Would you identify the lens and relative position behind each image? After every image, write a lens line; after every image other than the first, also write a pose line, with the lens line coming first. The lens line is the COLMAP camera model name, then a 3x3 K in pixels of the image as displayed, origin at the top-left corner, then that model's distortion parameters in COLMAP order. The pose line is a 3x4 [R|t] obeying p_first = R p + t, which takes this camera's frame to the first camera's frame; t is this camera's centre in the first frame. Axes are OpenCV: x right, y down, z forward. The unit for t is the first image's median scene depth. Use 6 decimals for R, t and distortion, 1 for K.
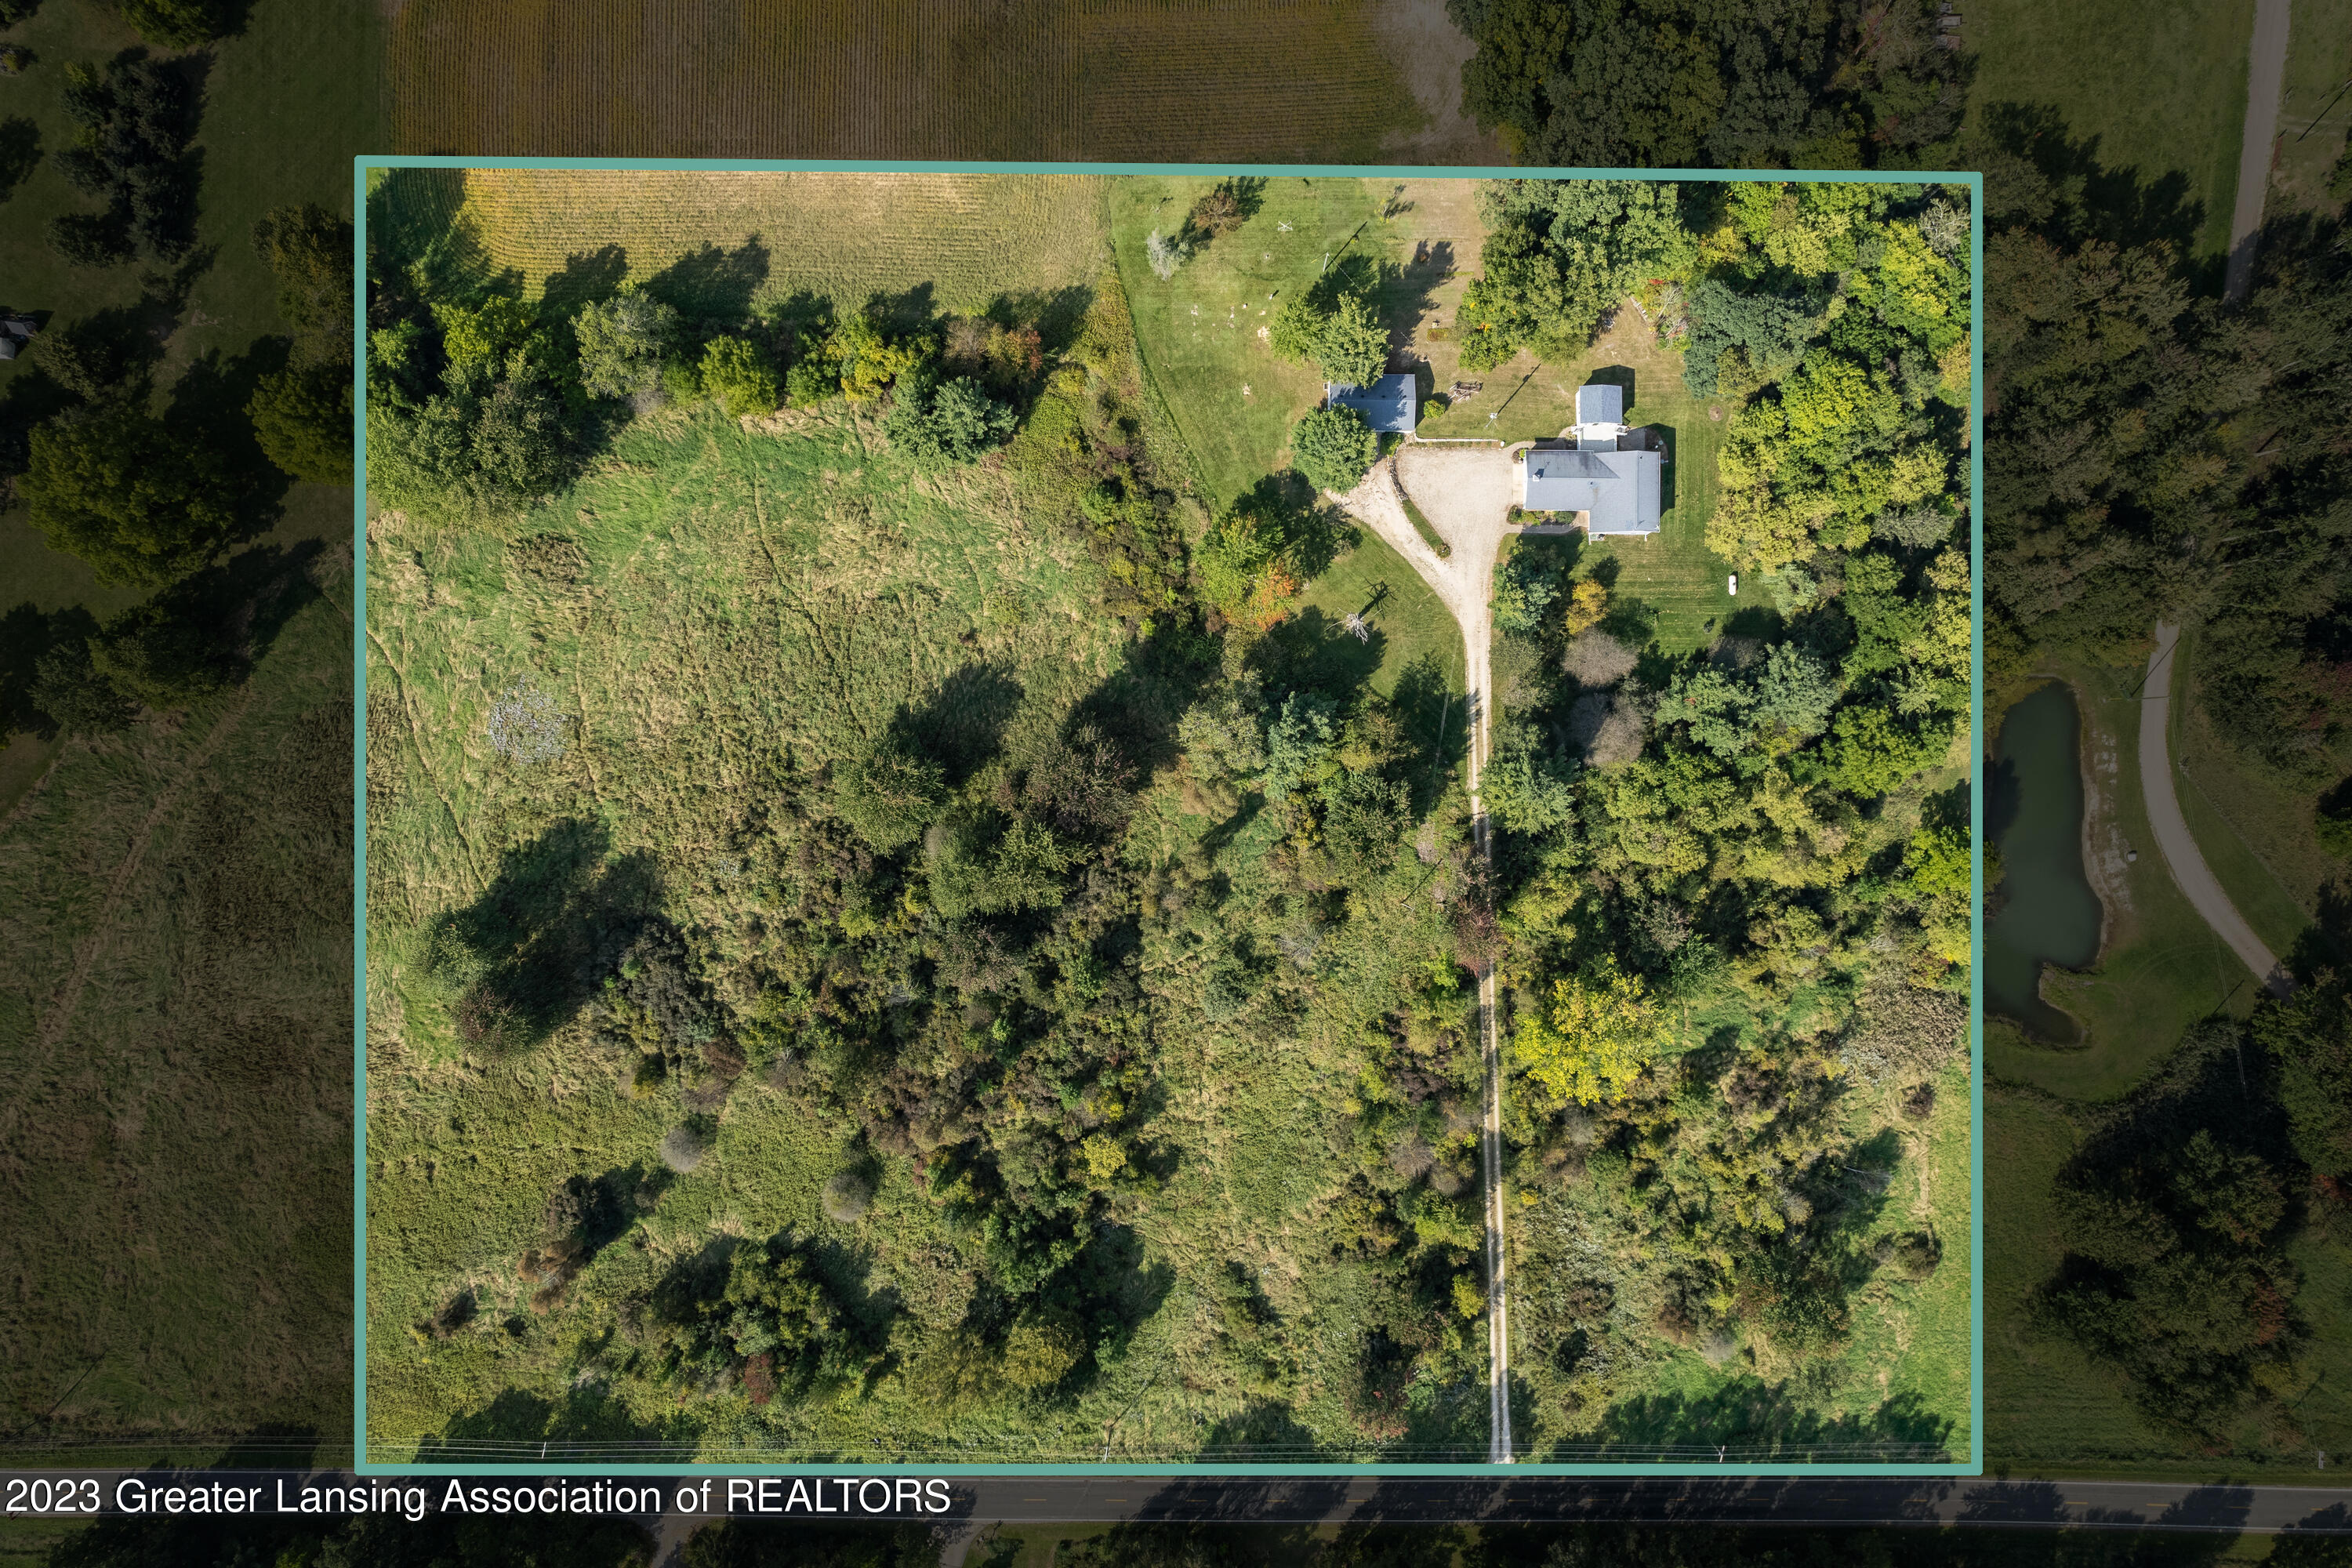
lens RADIAL K [[1506.3, 0, 1182.3], [0, 1506.3, 787.2], [0, 0, 1]] dist [-0.064860, 0.047254]
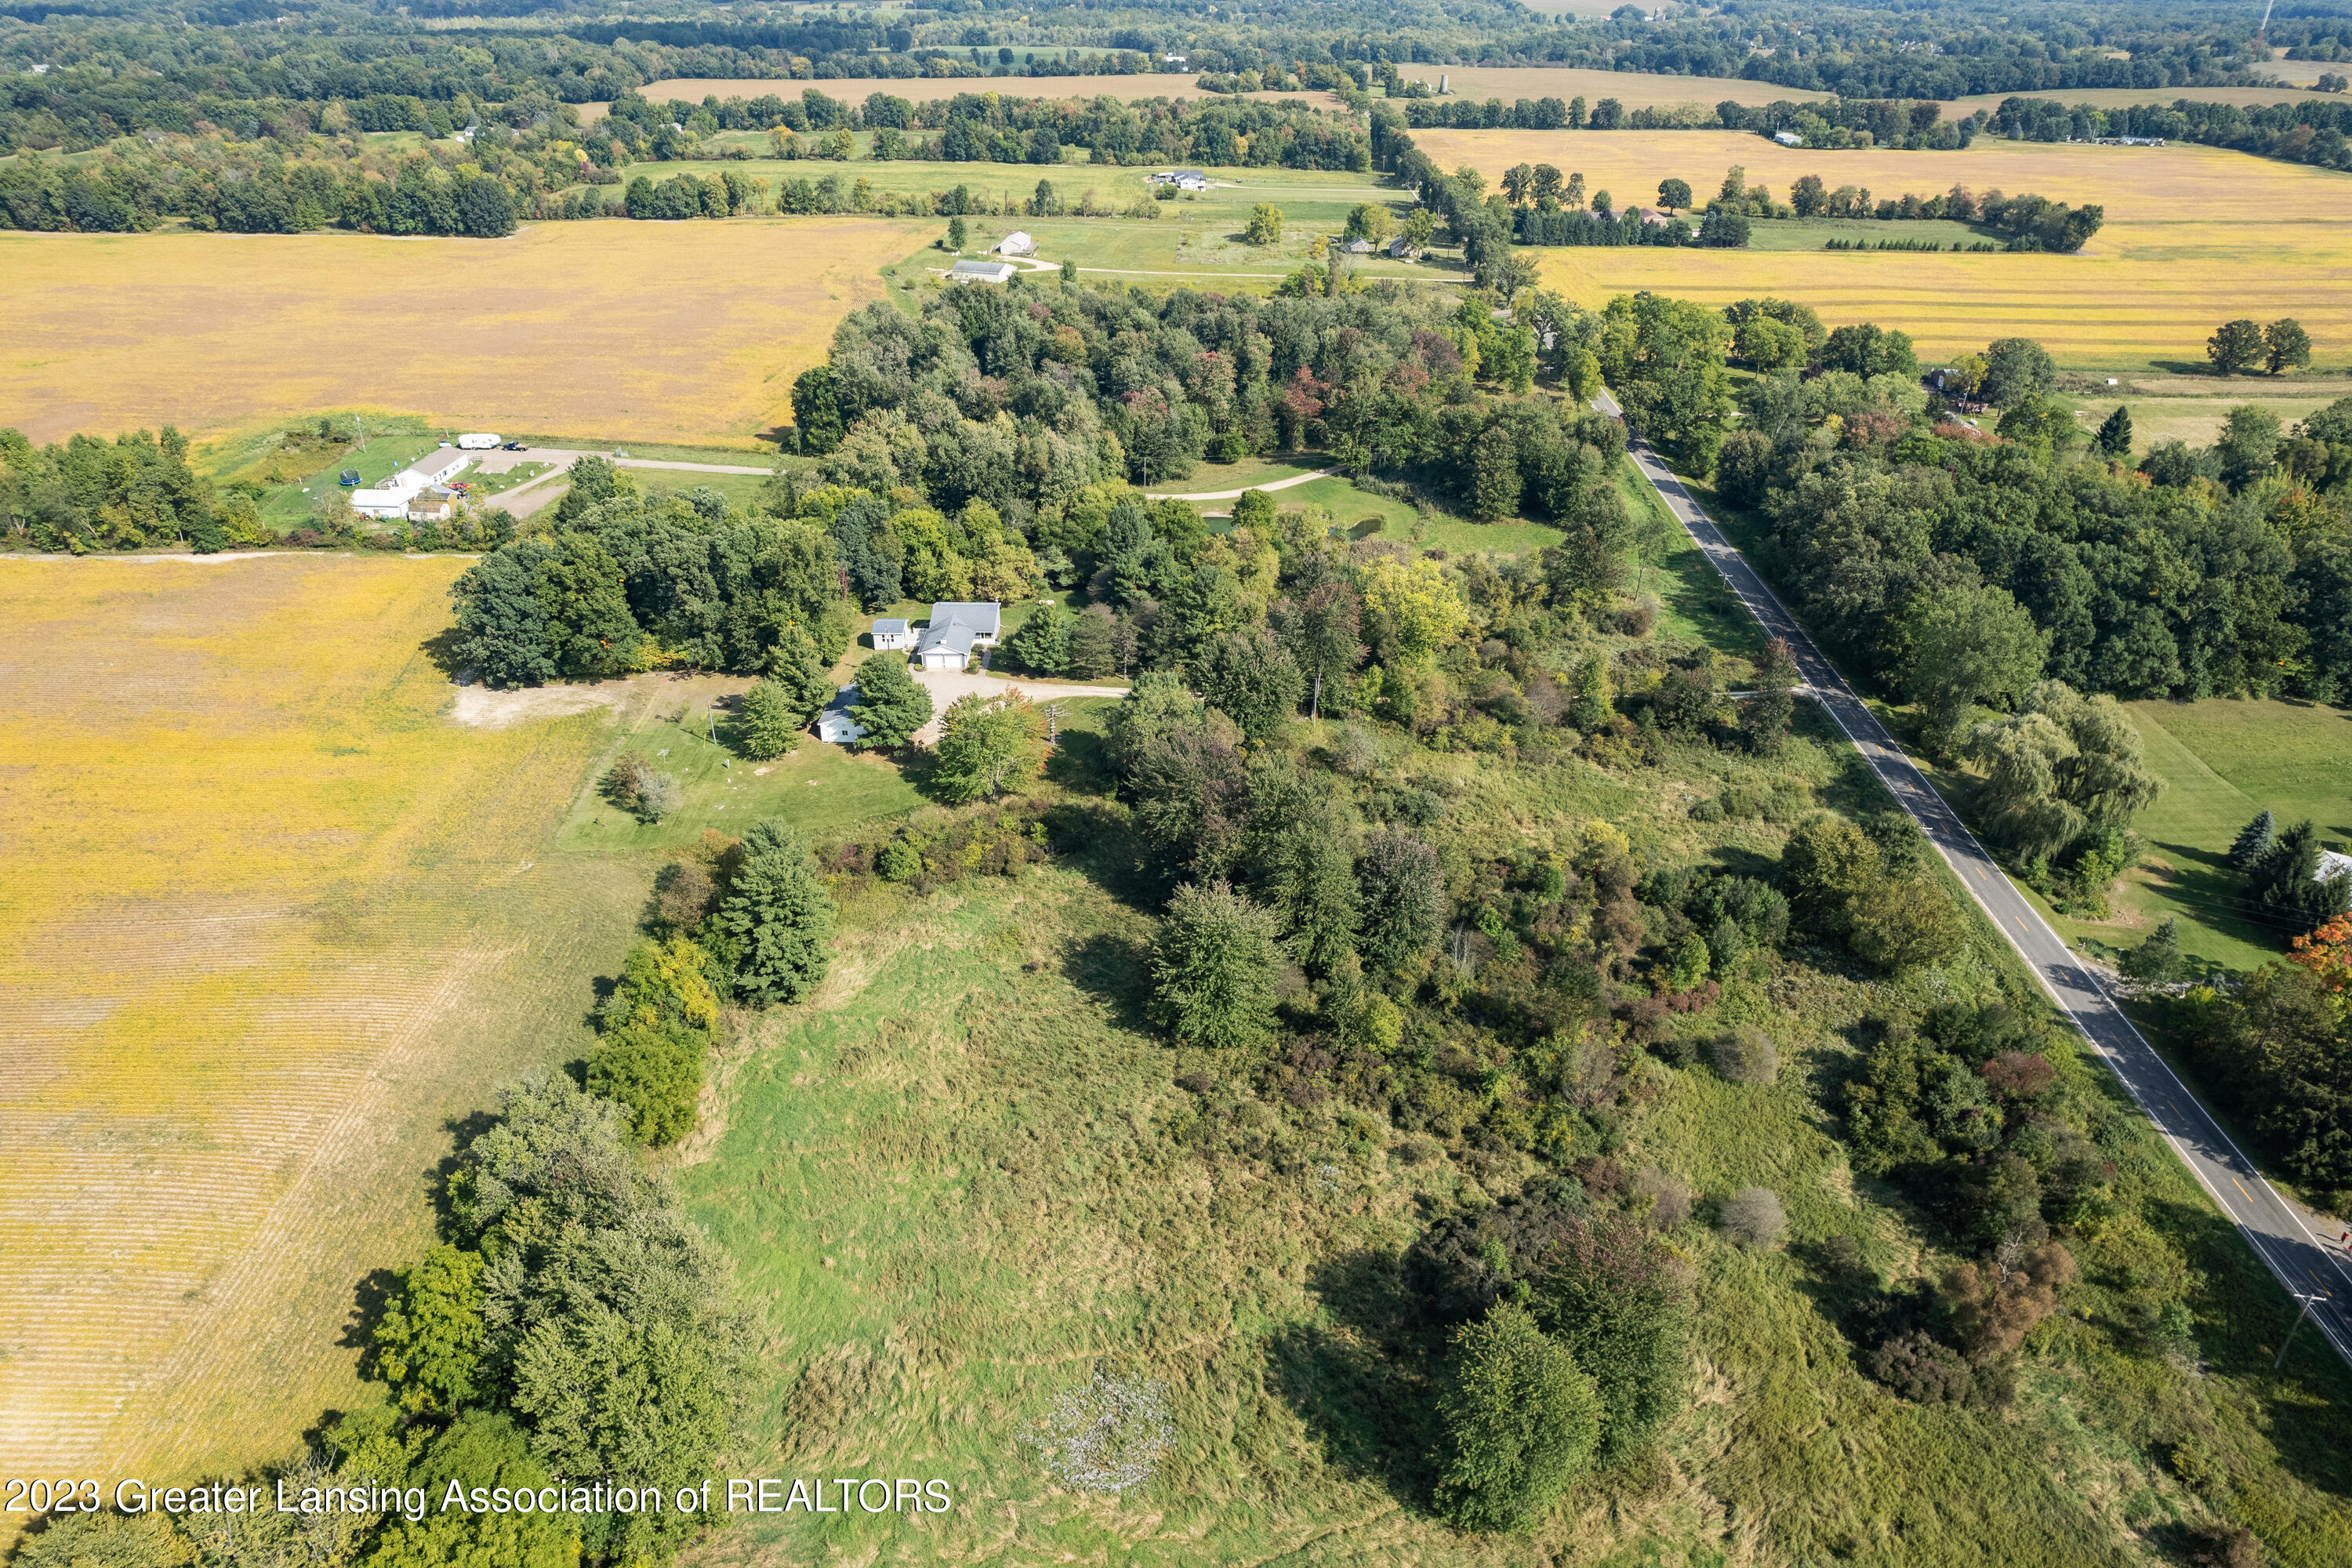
lens RADIAL K [[1506.3, 0, 1182.3], [0, 1506.3, 787.2], [0, 0, 1]] dist [-0.064860, 0.047254]
pose [[0.007420, -0.496569, 0.867966, -0.819201], [0.999955, -0.001429, -0.009365, -0.006837], [0.005890, 0.867996, 0.496536, 0.494474]]
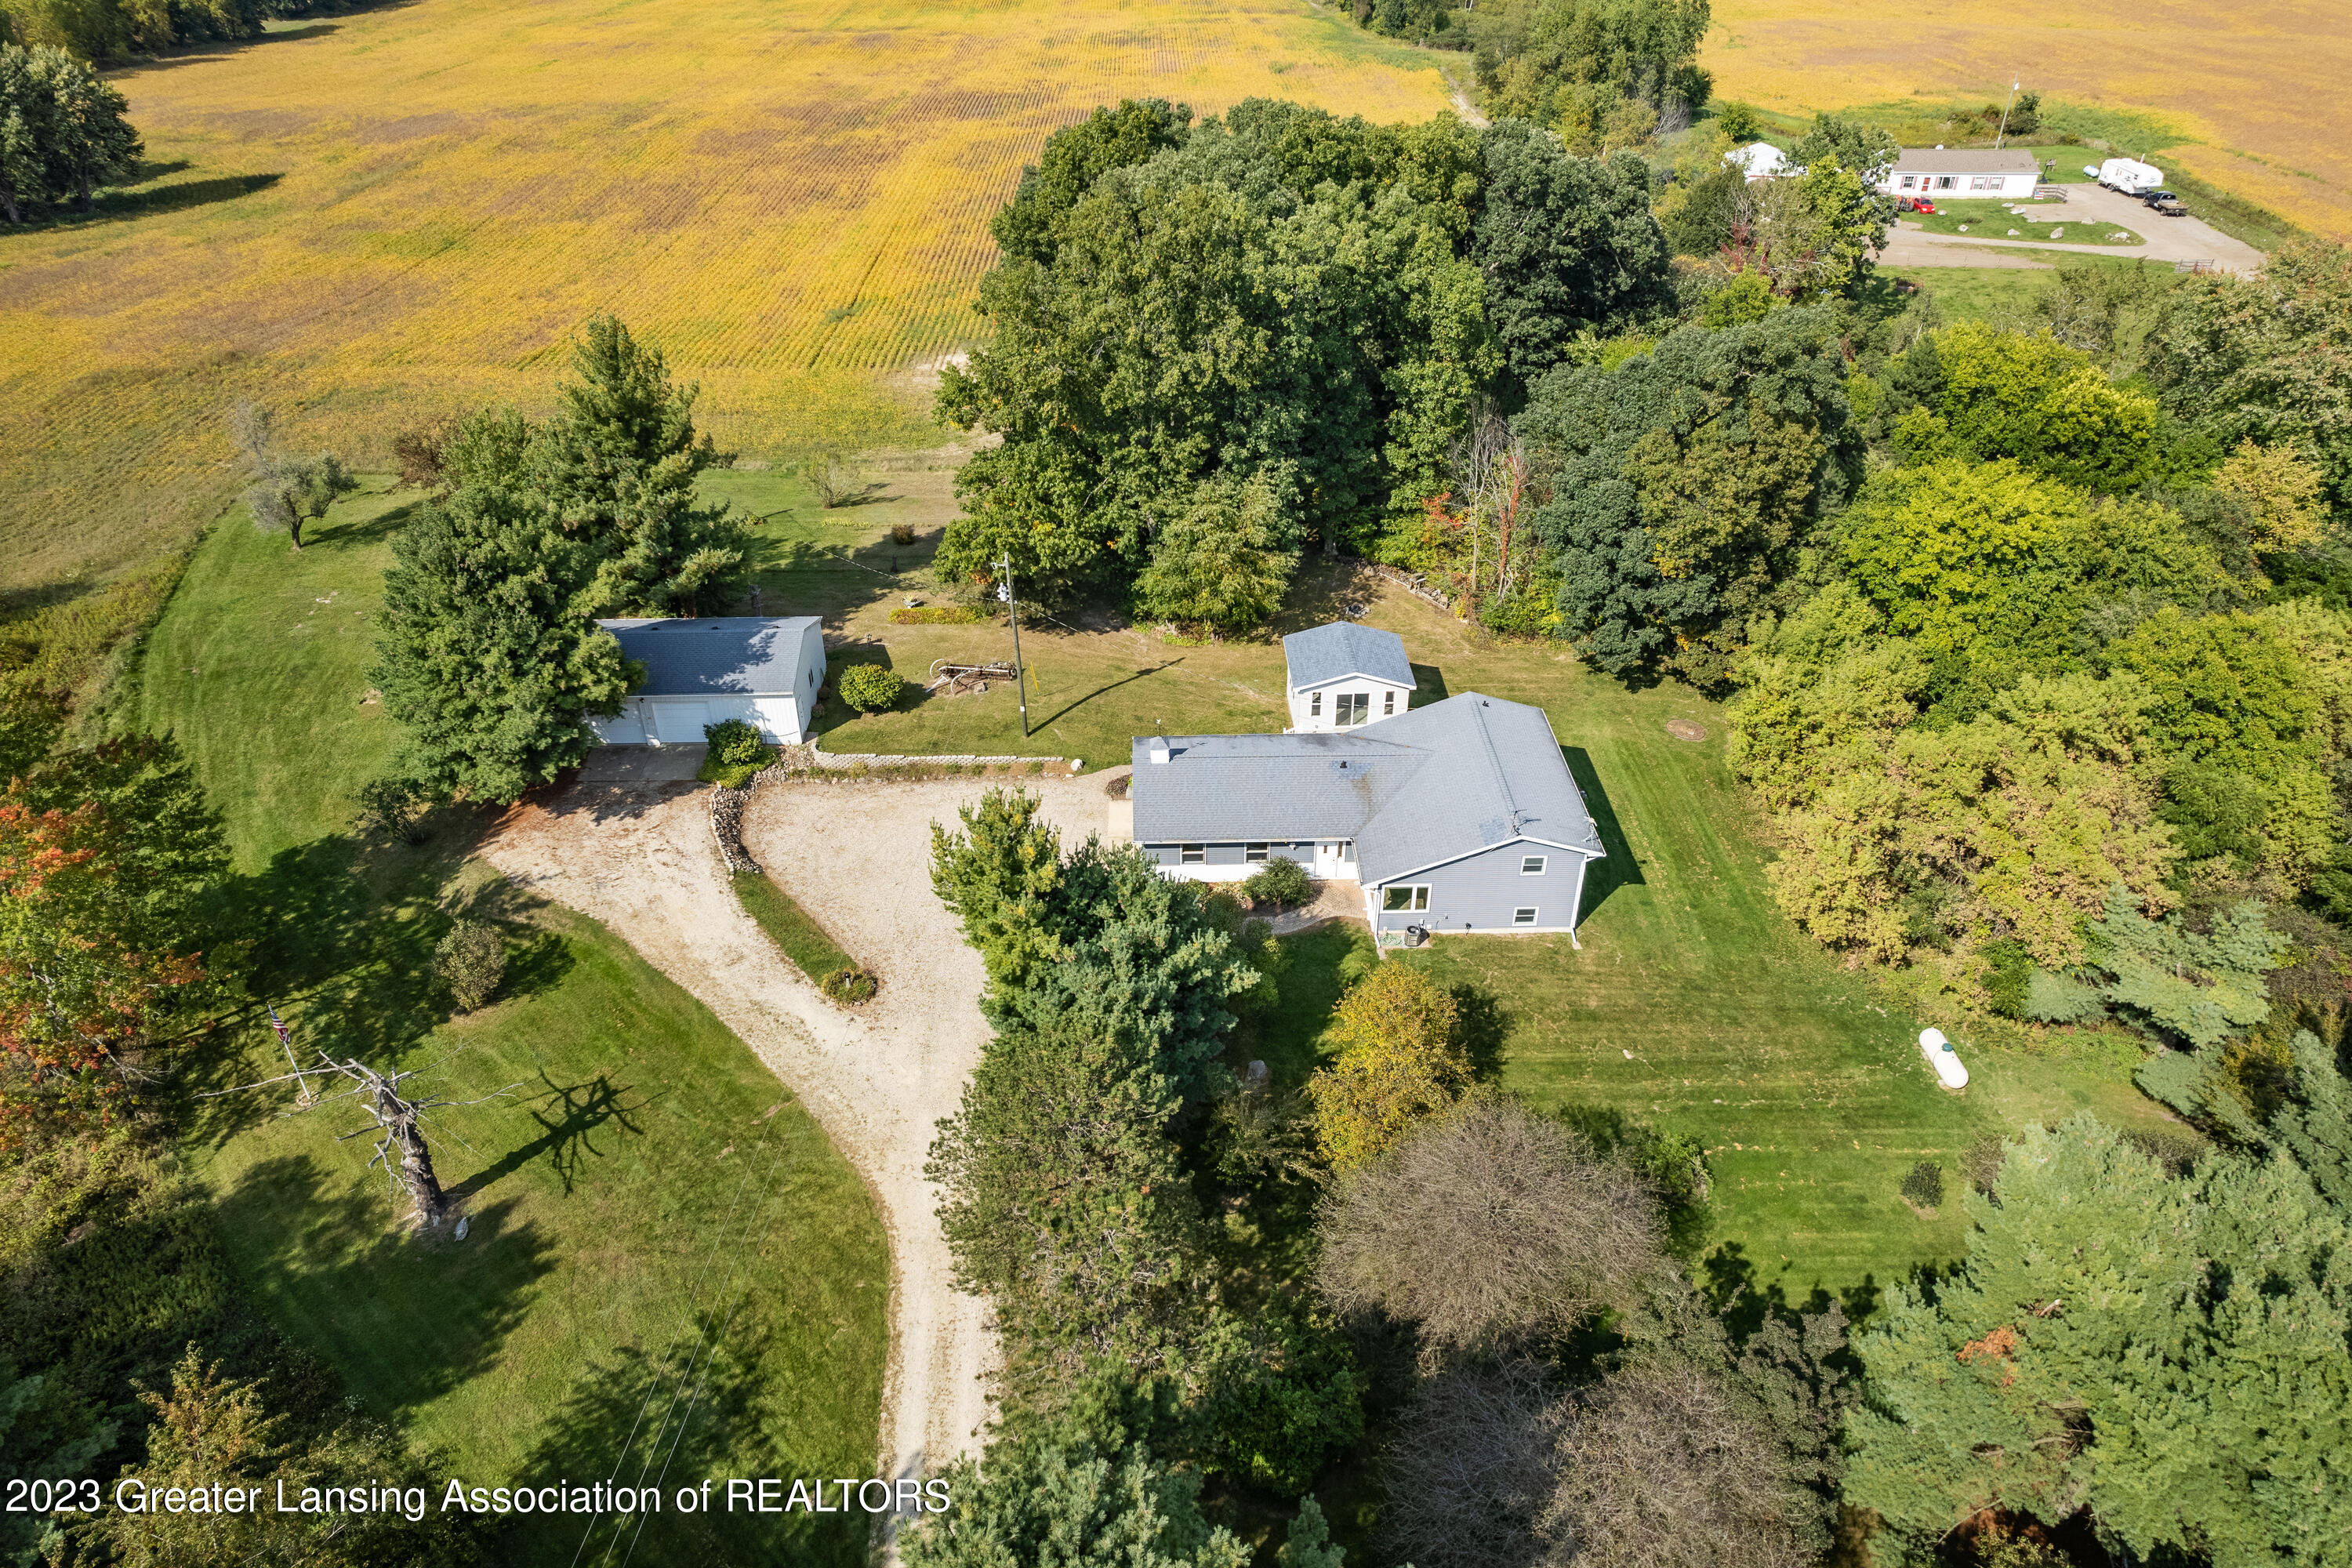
lens RADIAL K [[1506.3, 0, 1182.3], [0, 1506.3, 787.2], [0, 0, 1]] dist [-0.064860, 0.047254]
pose [[0.999355, -0.017921, 0.031105, 0.224243], [0.035859, 0.539301, -0.841349, 0.055949], [-0.001697, 0.841922, 0.539596, 0.812389]]
